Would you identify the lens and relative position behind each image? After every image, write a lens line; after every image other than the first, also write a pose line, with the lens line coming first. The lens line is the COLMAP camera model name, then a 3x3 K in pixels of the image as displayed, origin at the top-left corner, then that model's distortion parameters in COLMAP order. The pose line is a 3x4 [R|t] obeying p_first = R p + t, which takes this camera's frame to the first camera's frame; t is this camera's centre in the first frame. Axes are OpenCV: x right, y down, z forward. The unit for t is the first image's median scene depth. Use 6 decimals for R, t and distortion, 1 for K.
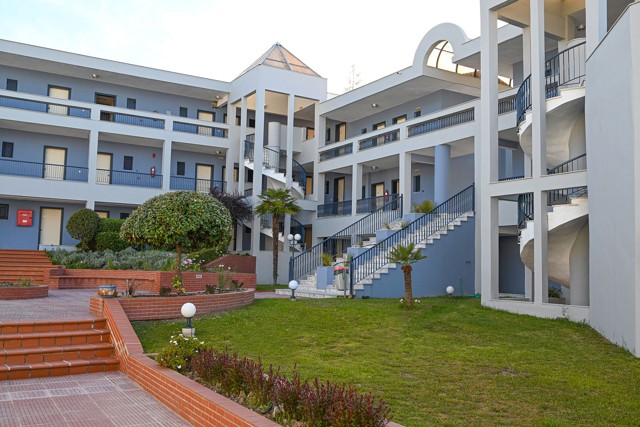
lens RADIAL K [[598.1, 0, 320.0], [0, 598.1, 213.5], [0, 0, 1]] dist [0.005443, -0.007032]
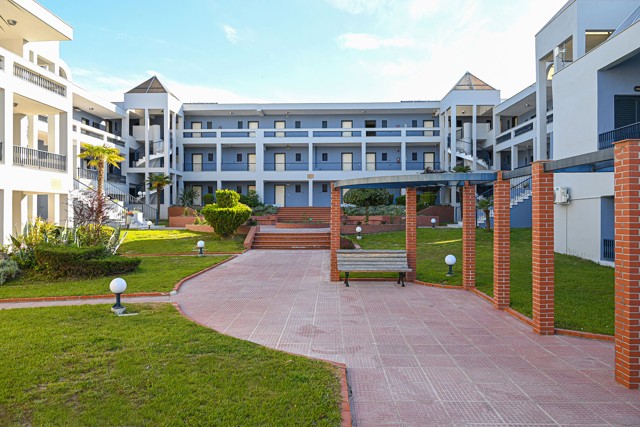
lens RADIAL K [[445.8, 0, 320.0], [0, 445.8, 213.5], [0, 0, 1]] dist [-0.002573, -0.000356]
pose [[0.842062, -0.024862, -0.538808, 0.252154], [0.071376, 0.995288, 0.065623, -0.018005], [0.534638, -0.093716, 0.839869, -0.265712]]
